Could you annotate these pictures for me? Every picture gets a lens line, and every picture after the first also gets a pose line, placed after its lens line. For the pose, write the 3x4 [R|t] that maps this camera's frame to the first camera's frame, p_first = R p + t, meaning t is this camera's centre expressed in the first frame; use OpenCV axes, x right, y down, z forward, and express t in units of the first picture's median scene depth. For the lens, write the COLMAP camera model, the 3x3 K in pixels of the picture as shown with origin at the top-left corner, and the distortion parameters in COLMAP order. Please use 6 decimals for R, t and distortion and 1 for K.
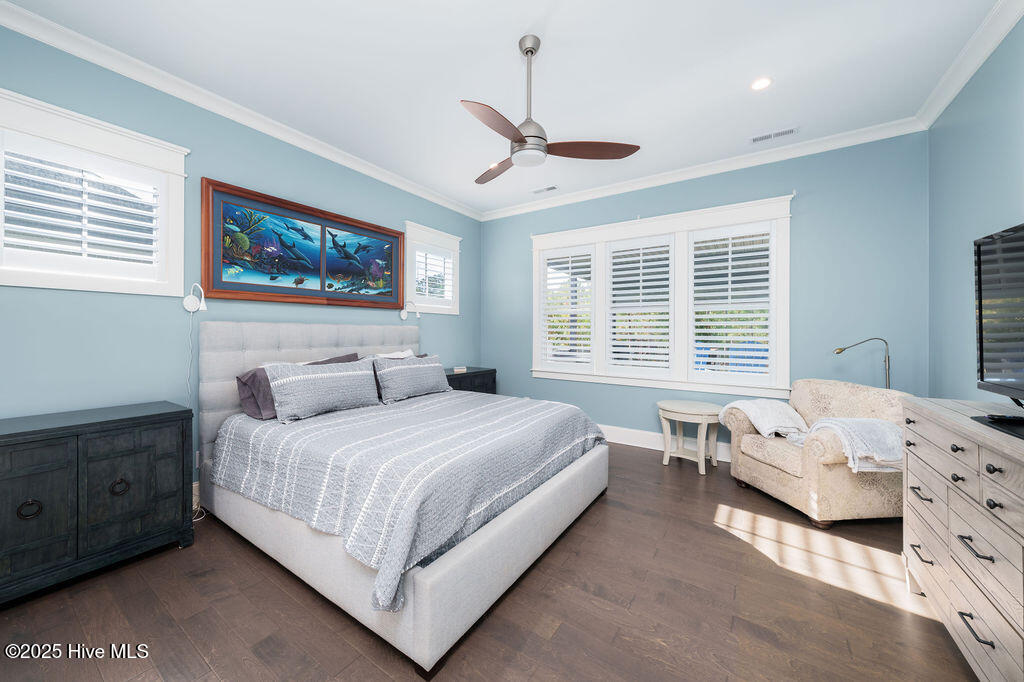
lens RADIAL K [[381.3, 0, 512.0], [0, 381.3, 341.0], [0, 0, 1]] dist [-0.000213, -0.000039]
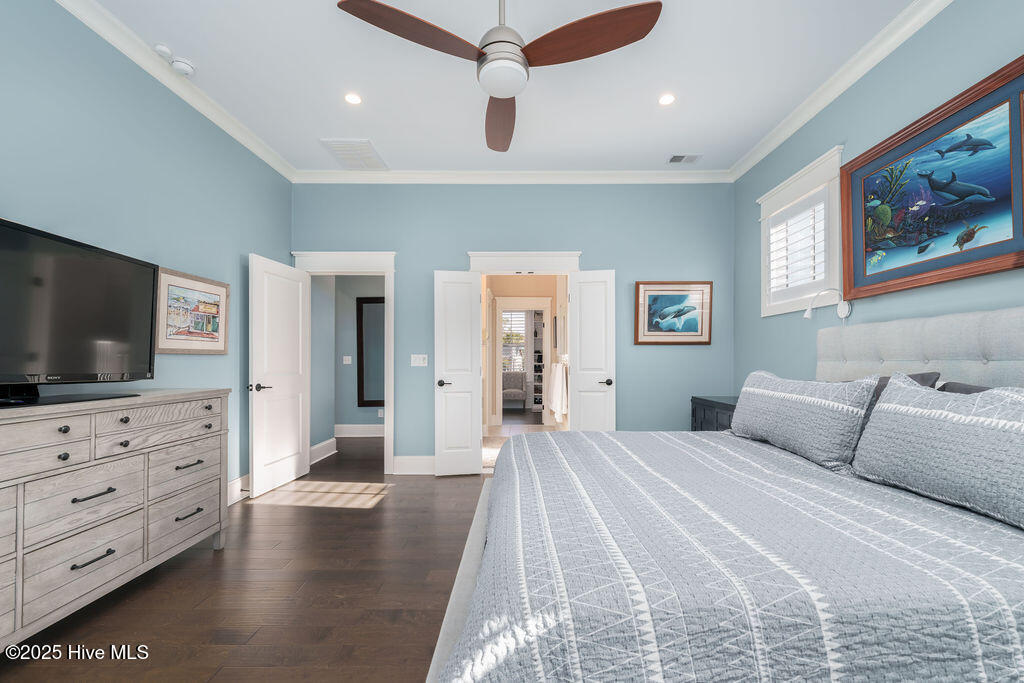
lens RADIAL K [[427.0, 0, 498.4], [0, 427.0, 349.0], [0, 0, 1]] dist [0.001380, 0.000201]
pose [[-0.856208, -0.012985, -0.516468, 0.335105], [-0.004577, 0.999836, -0.017550, 0.015176], [0.516611, -0.012662, -0.856126, 1.238614]]
